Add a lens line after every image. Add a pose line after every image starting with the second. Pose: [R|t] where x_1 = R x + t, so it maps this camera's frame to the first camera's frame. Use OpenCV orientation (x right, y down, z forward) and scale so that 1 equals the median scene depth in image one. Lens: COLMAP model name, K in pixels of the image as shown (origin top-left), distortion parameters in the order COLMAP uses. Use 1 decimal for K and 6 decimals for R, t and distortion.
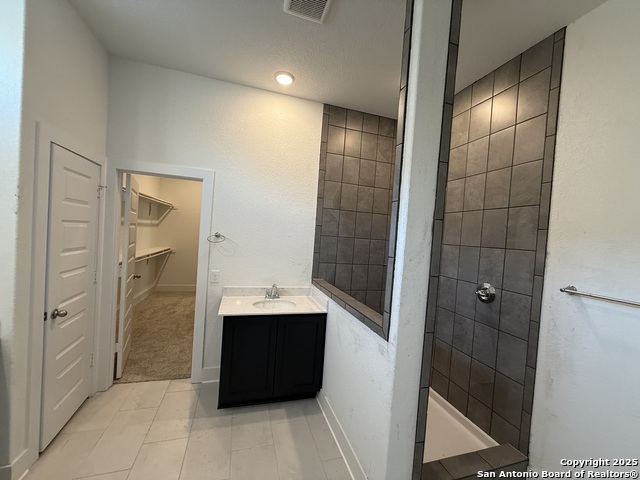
lens RADIAL K [[251.9, 0, 322.3], [0, 251.9, 240.4], [0, 0, 1]] dist [0.001255, 0.000396]
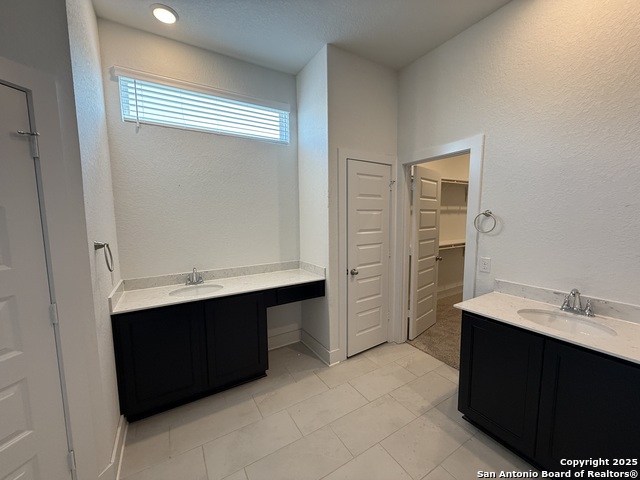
lens RADIAL K [[251.9, 0, 309.3], [0, 251.9, 239.9], [0, 0, 1]] dist [0.001255, 0.000396]
pose [[0.240803, 0.024748, -0.970258, 0.230542], [0.008323, 0.999585, 0.027561, 0.036628], [0.970538, -0.014712, 0.240497, 0.259911]]
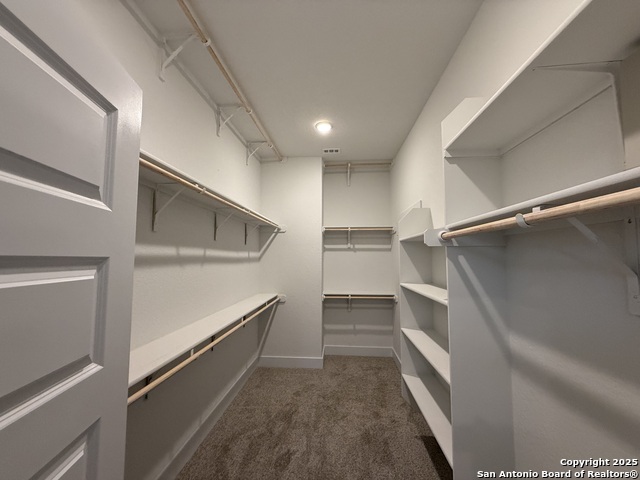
lens RADIAL K [[251.9, 0, 319.9], [0, 251.9, 240.6], [0, 0, 1]] dist [0.001255, 0.000396]
pose [[0.925317, -0.092836, -0.367654, -0.722725], [0.052678, 0.991637, -0.117817, -0.065256], [0.375517, 0.089651, 0.922469, 1.236801]]
